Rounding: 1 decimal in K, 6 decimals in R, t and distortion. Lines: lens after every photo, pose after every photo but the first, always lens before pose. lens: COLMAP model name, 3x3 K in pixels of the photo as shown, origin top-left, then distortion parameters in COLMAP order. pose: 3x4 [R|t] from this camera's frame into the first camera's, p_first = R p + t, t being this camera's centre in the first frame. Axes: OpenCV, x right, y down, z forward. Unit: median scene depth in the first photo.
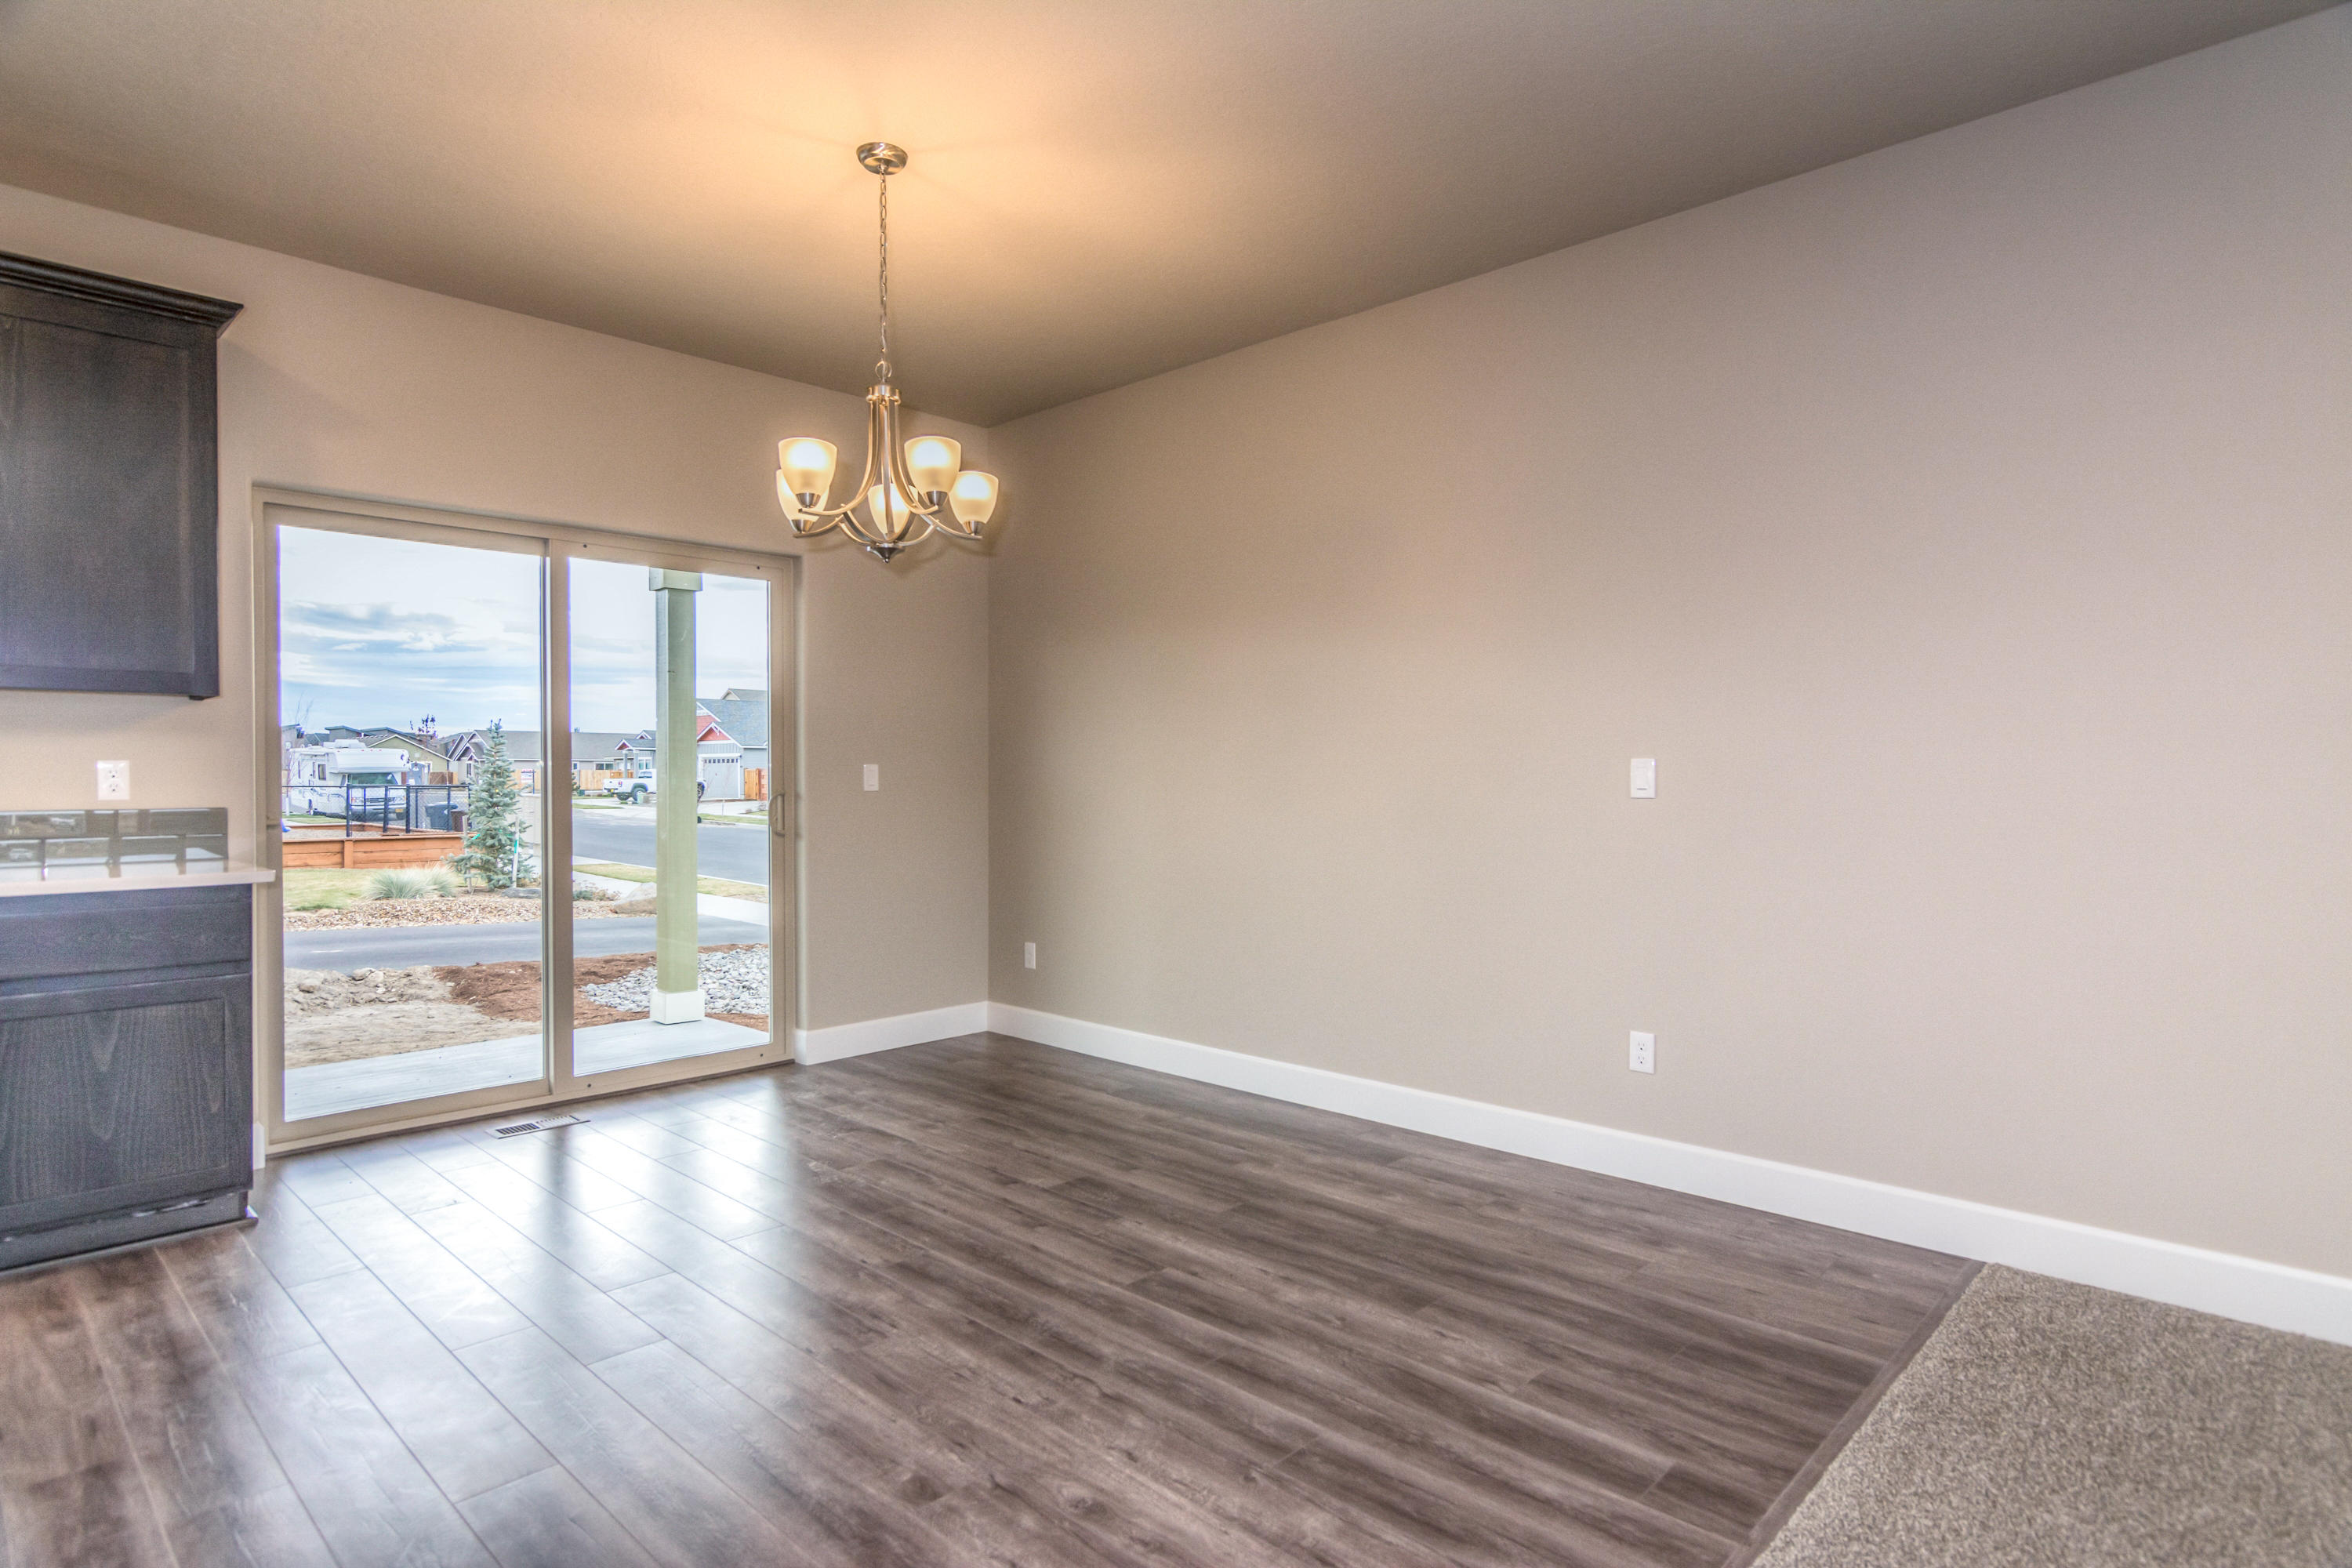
lens RADIAL K [[1241.9, 0, 1211.3], [0, 1241.9, 785.7], [0, 0, 1]] dist [-0.002610, -0.000482]
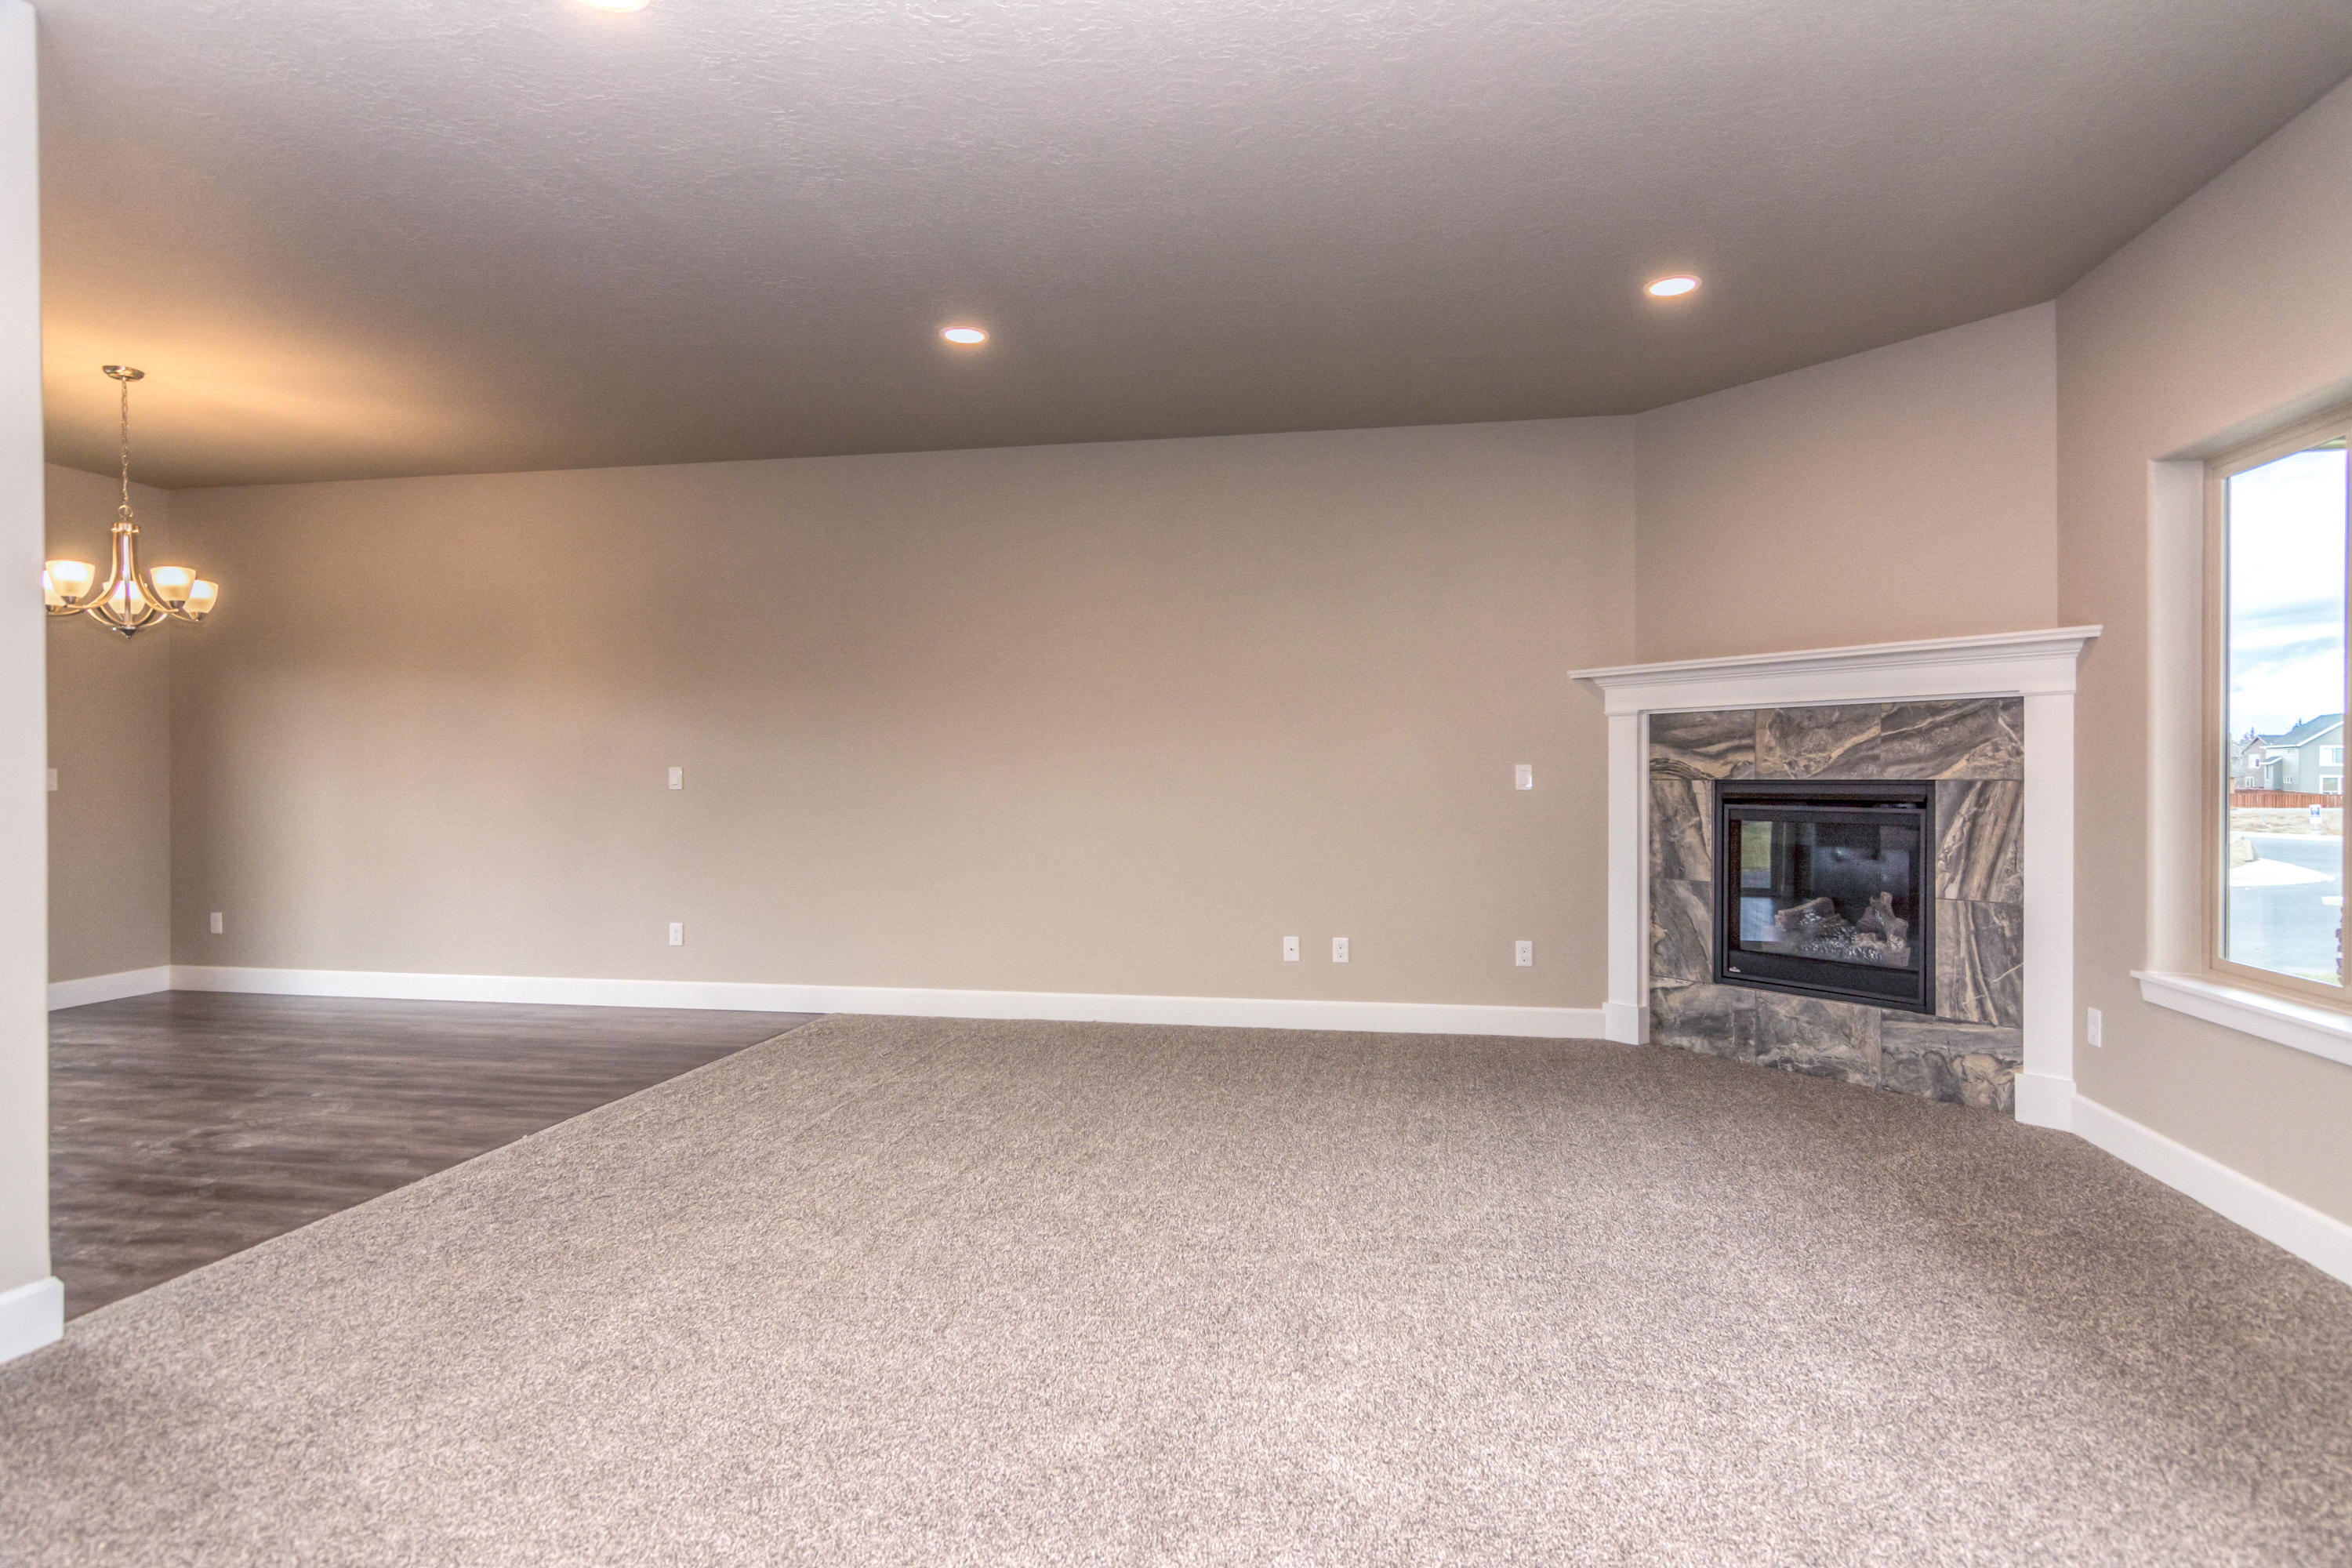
lens RADIAL K [[1241.9, 0, 1211.3], [0, 1241.9, 785.7], [0, 0, 1]] dist [-0.002610, -0.000482]
pose [[0.839094, -0.005111, 0.543963, 0.025915], [0.006387, 0.999979, -0.000456, 0.011163], [-0.543949, 0.003857, 0.839109, -0.975534]]
